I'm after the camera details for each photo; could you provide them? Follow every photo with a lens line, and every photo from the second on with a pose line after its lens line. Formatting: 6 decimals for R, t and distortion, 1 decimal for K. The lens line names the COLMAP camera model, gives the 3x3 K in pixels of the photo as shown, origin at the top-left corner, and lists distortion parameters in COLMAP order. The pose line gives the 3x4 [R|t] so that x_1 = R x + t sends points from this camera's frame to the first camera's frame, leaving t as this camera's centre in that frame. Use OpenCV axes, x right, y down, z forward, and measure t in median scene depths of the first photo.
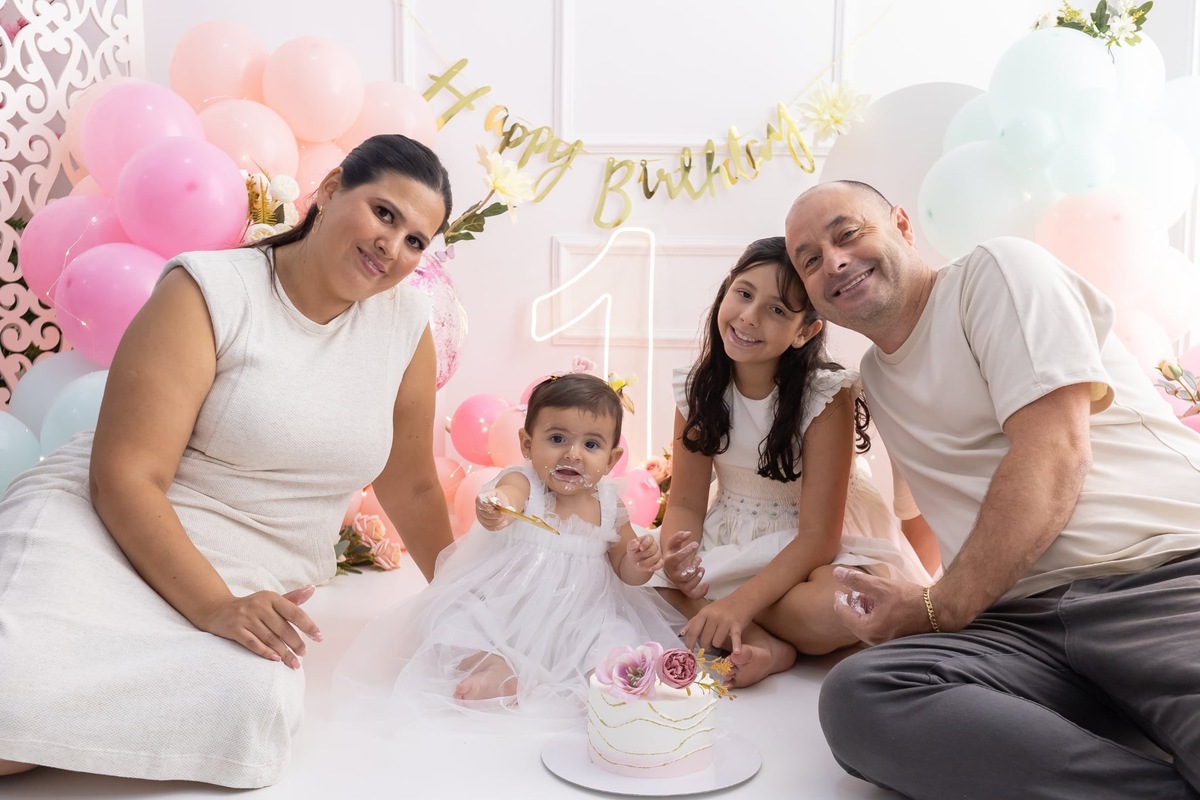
lens RADIAL K [[1391.4, 0, 644.2], [0, 1391.4, 364.9], [0, 0, 1]] dist [0.046645, 0.000000]
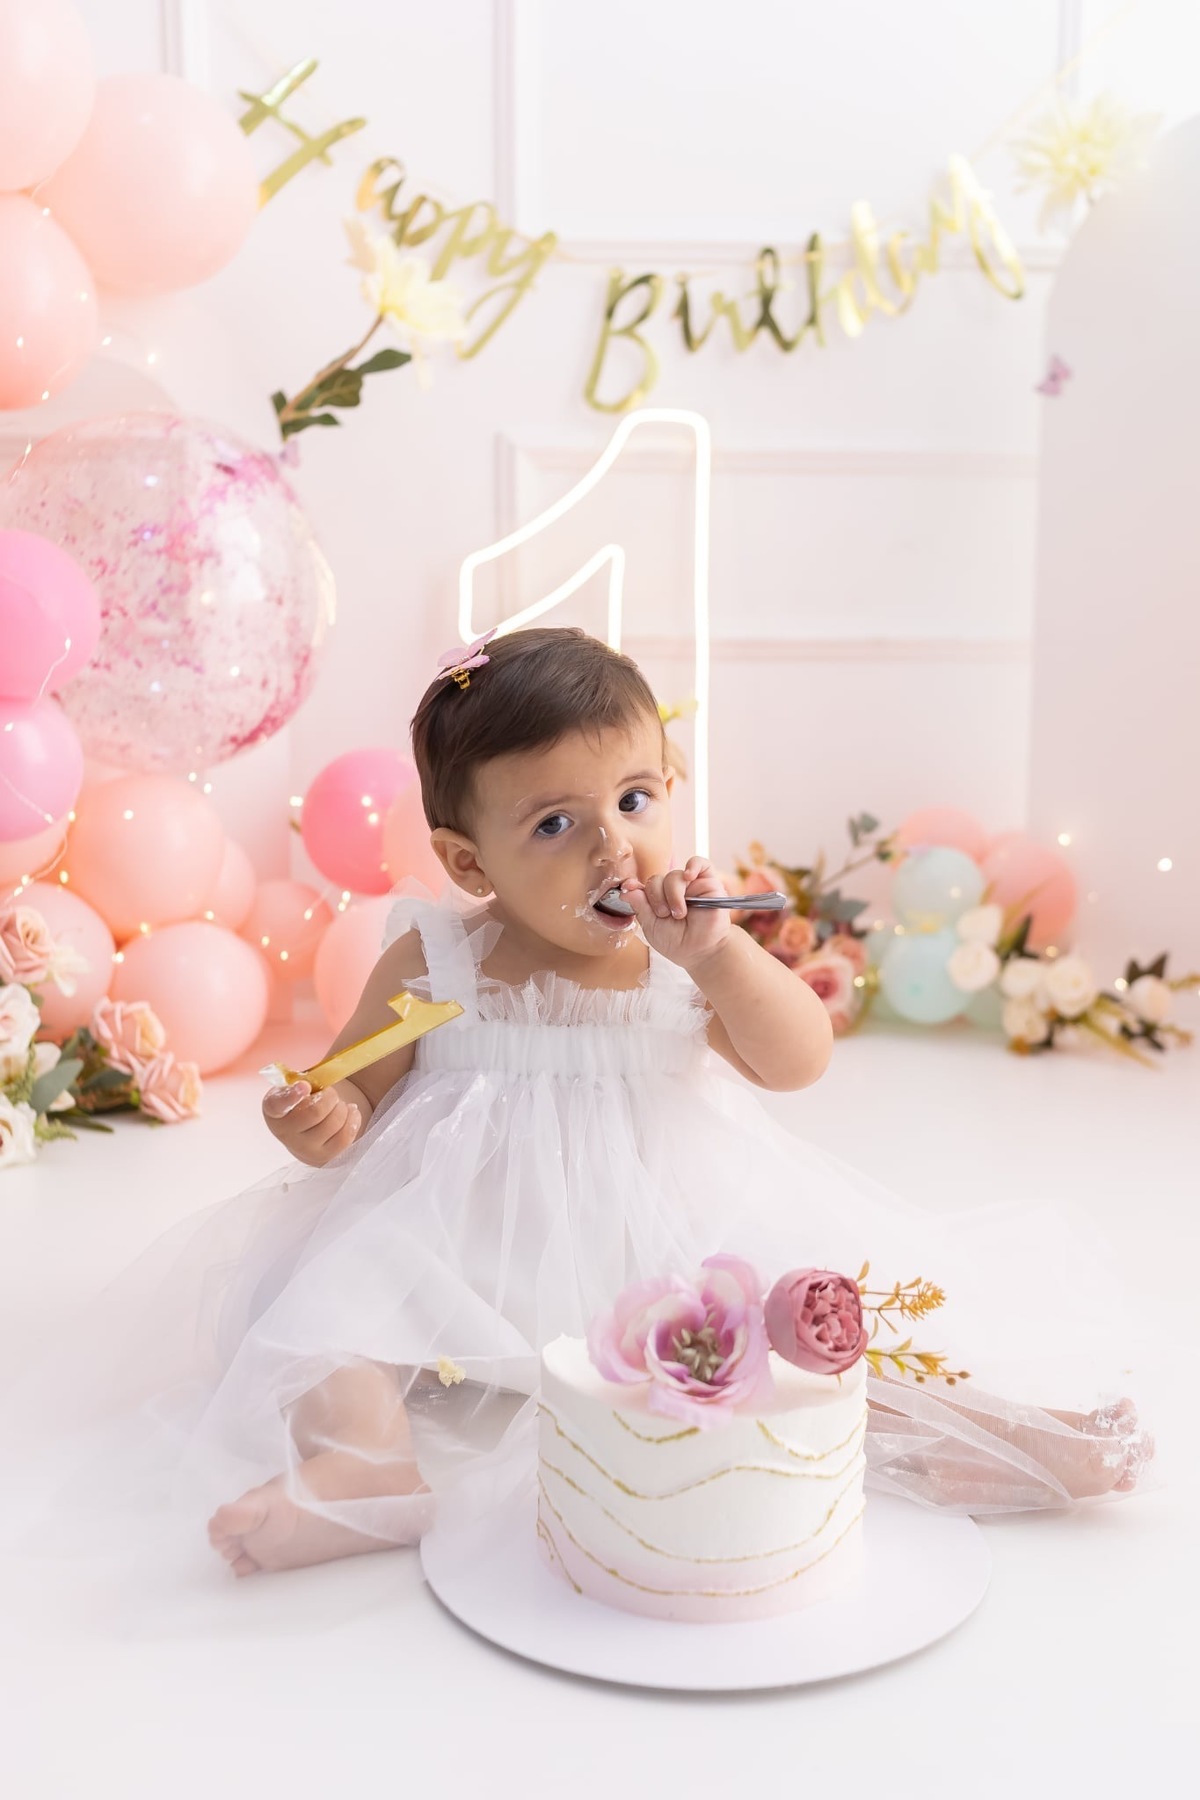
lens RADIAL K [[1909.0, 0, 617.0], [0, 1909.0, 874.2], [0, 0, 1]] dist [0.026808, 0.000000]
pose [[0.999391, -0.015920, 0.031046, -0.048354], [0.014432, 0.998764, 0.047569, 0.032856], [-0.031765, -0.047092, 0.998385, 0.319199]]
